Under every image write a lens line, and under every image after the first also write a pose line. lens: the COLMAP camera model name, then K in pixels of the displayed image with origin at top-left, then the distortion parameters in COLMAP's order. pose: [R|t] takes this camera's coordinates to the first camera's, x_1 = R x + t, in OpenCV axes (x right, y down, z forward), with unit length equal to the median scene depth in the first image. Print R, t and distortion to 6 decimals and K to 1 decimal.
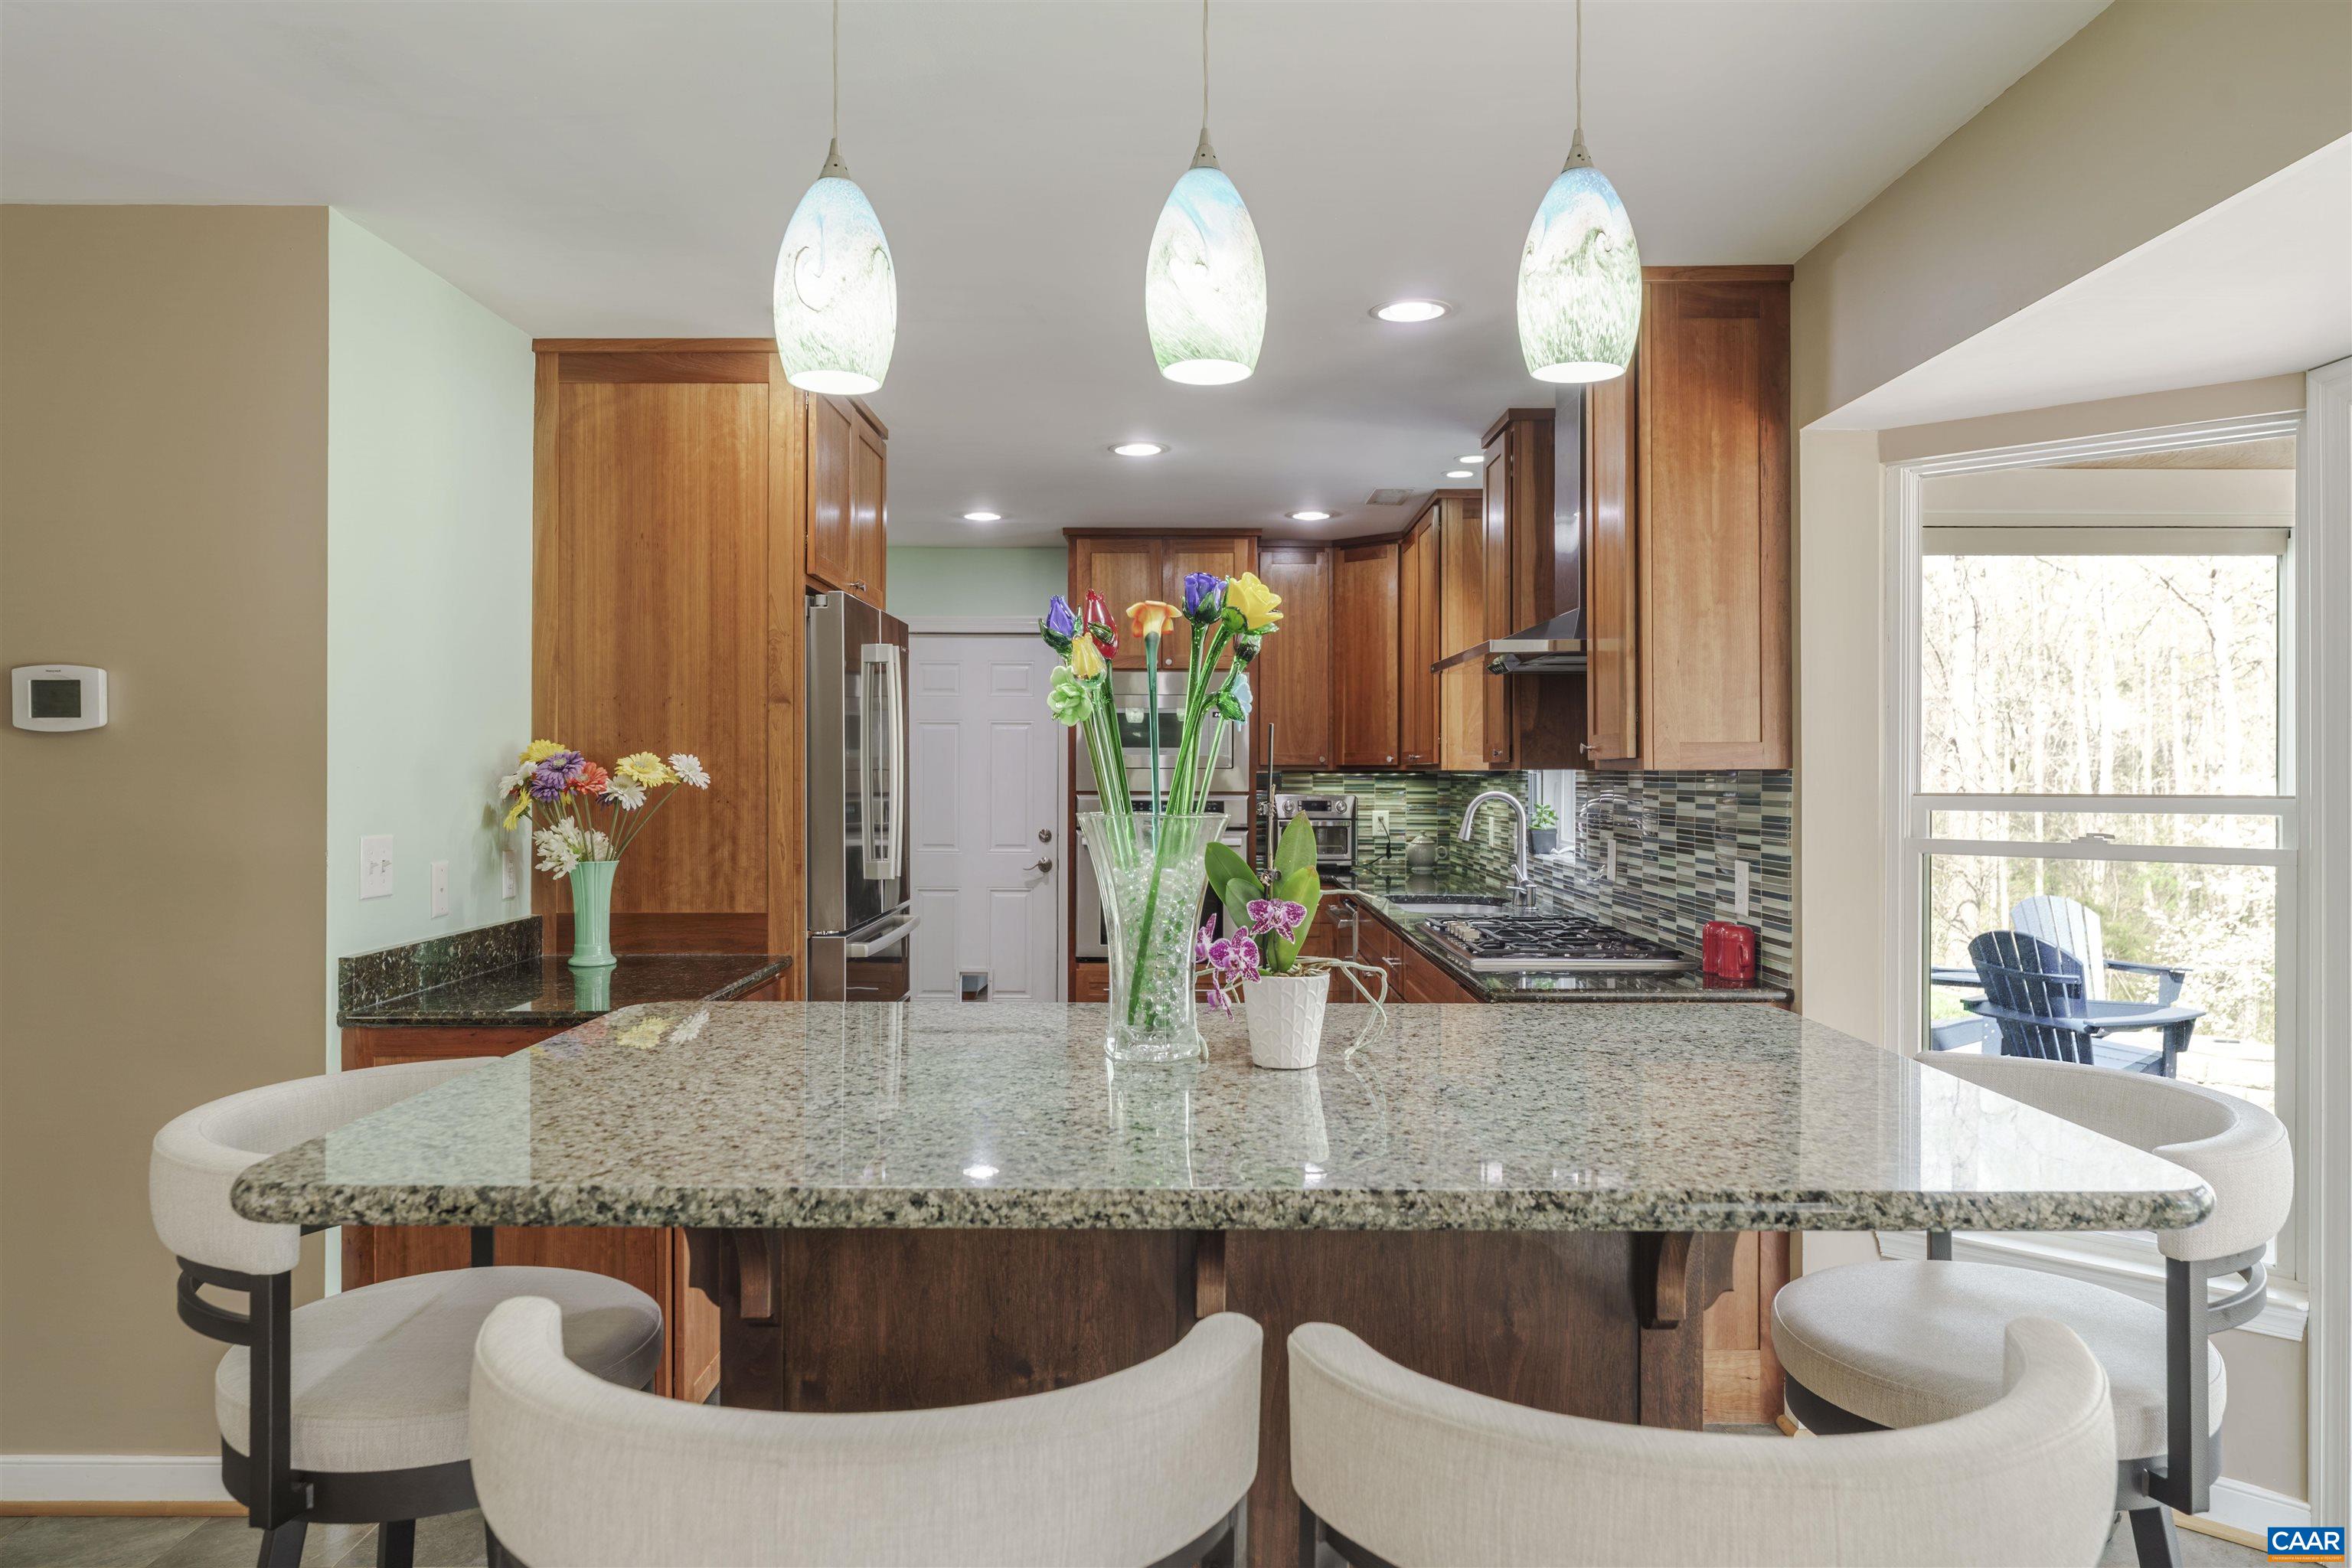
lens RADIAL K [[1572.1, 0, 1165.7], [0, 1572.1, 780.8], [0, 0, 1]] dist [0.003072, 0.000207]
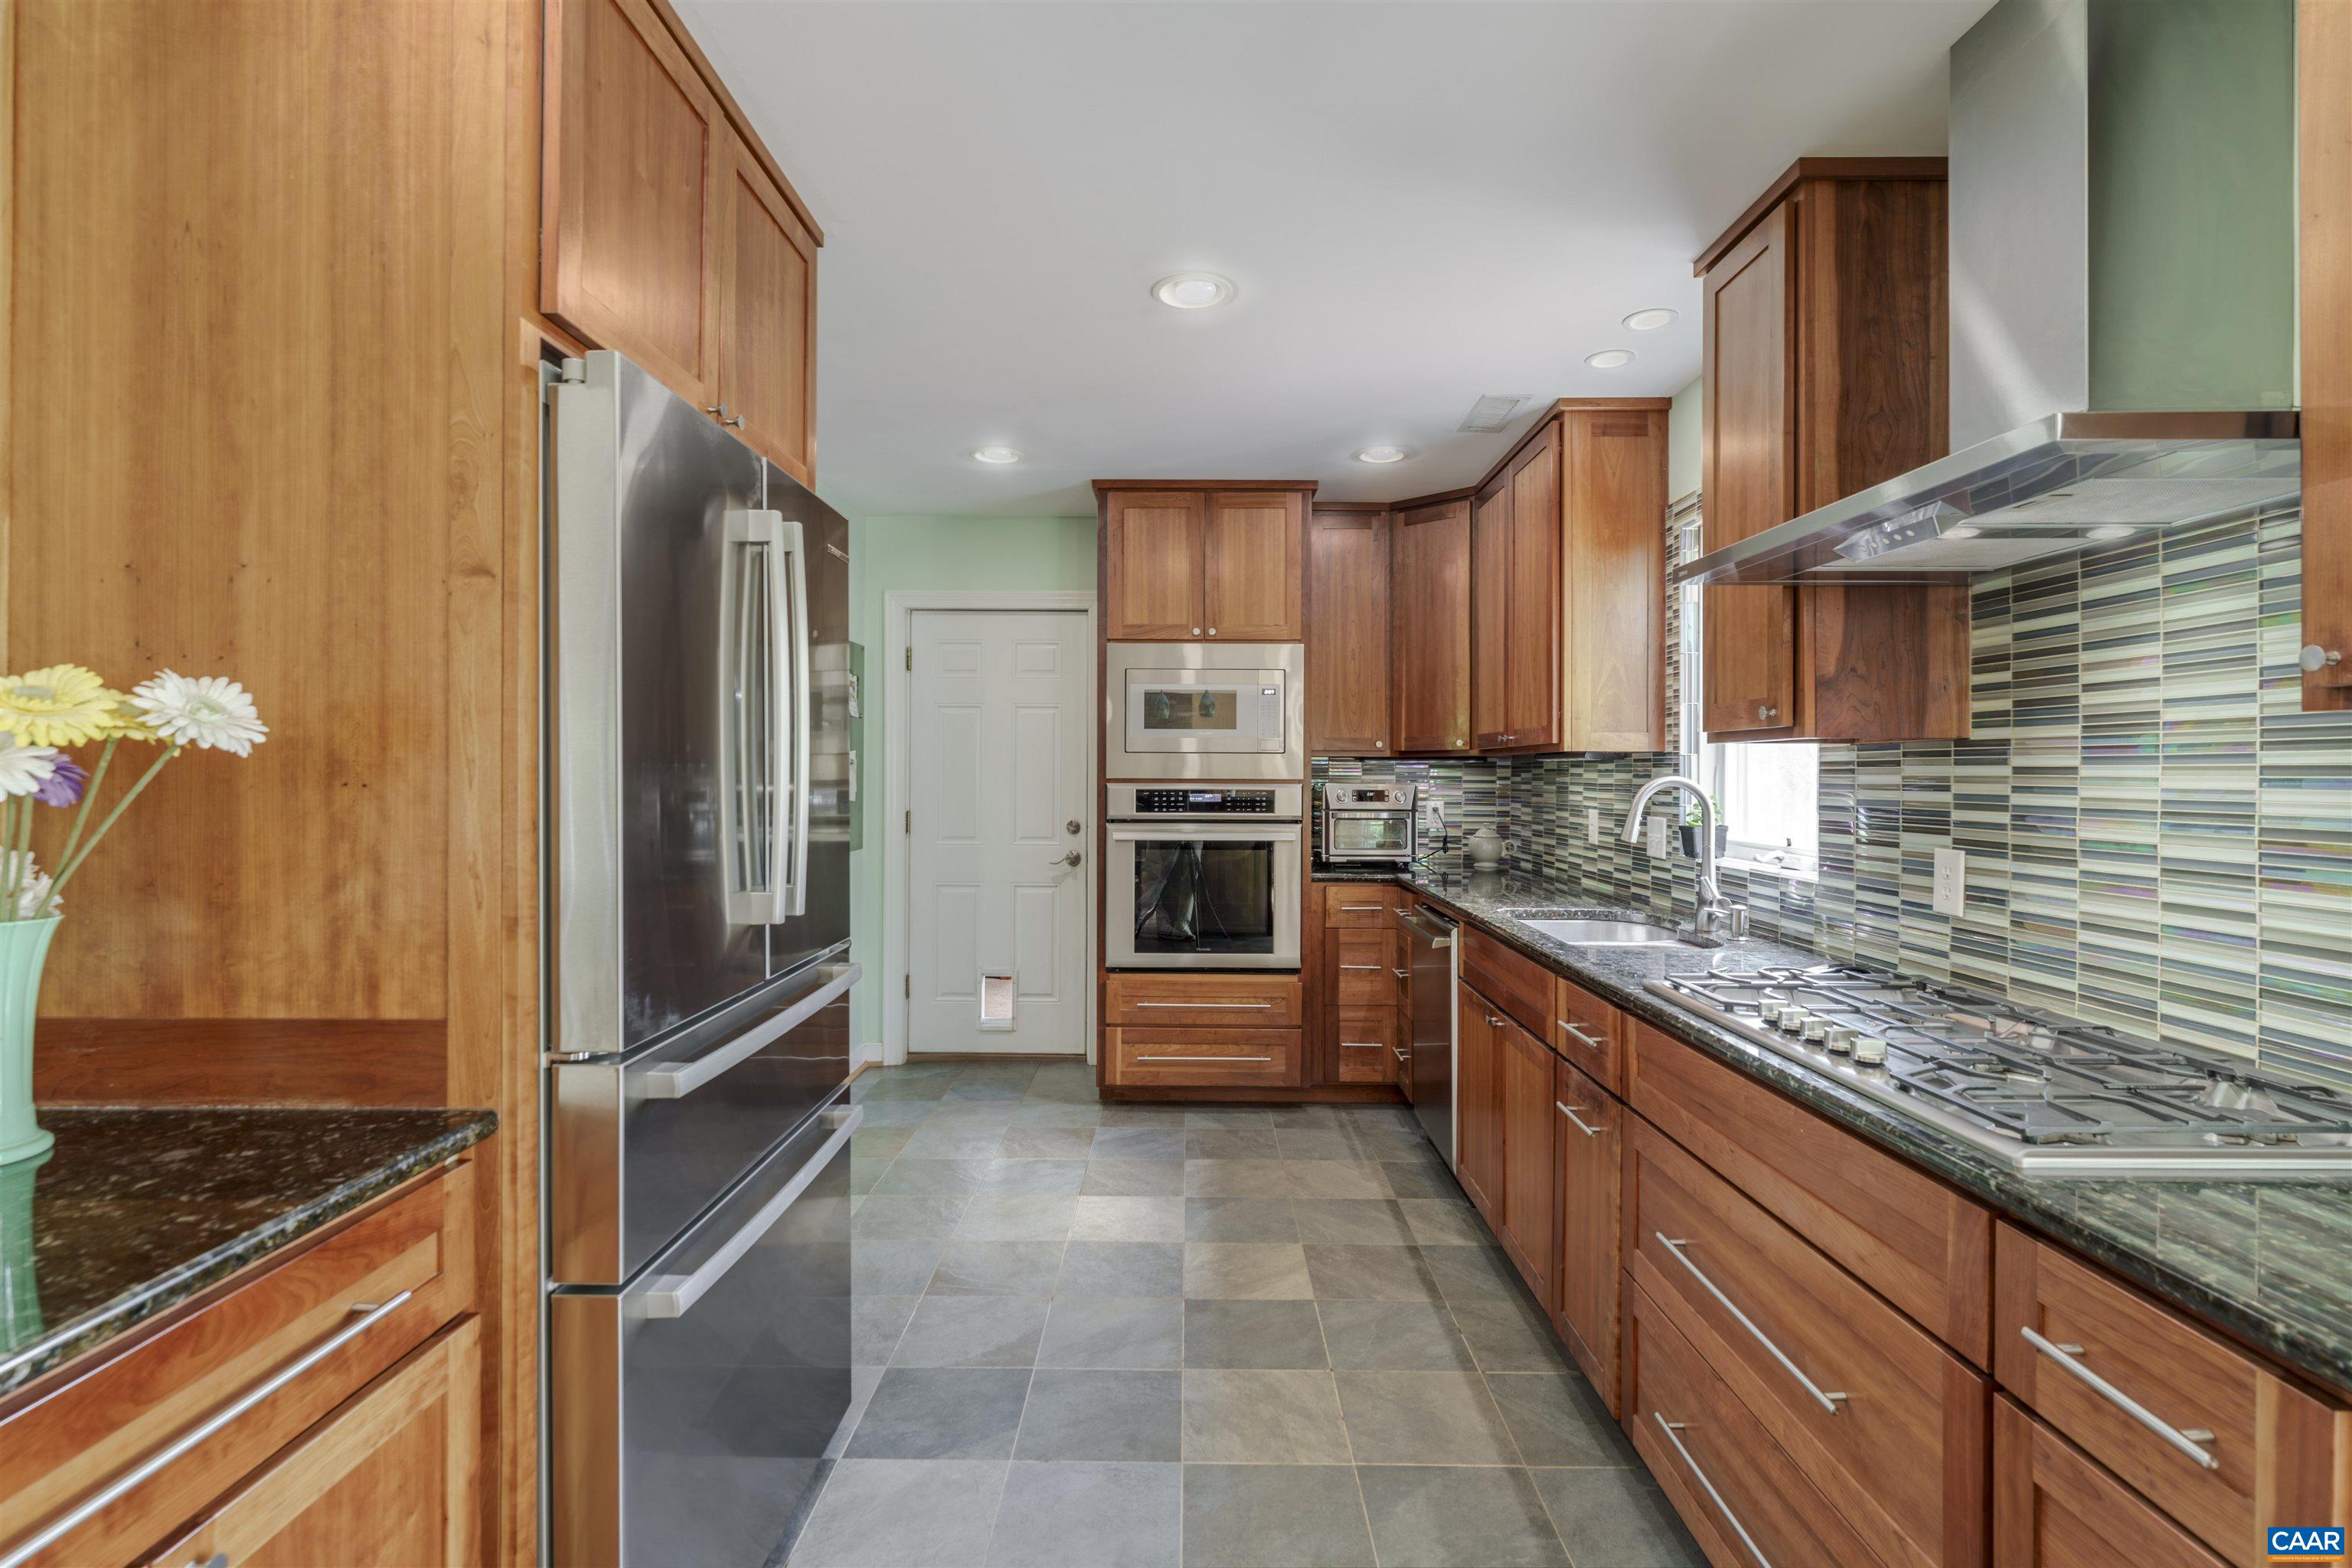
lens RADIAL K [[1124.6, 0, 1183.4], [0, 1124.6, 780.7], [0, 0, 1]] dist [-0.002560, -0.000129]
pose [[0.999967, 0.001328, 0.007990, -0.033823], [-0.001350, 0.999995, 0.002758, 0.010675], [-0.007987, -0.002769, 0.999964, 0.657284]]
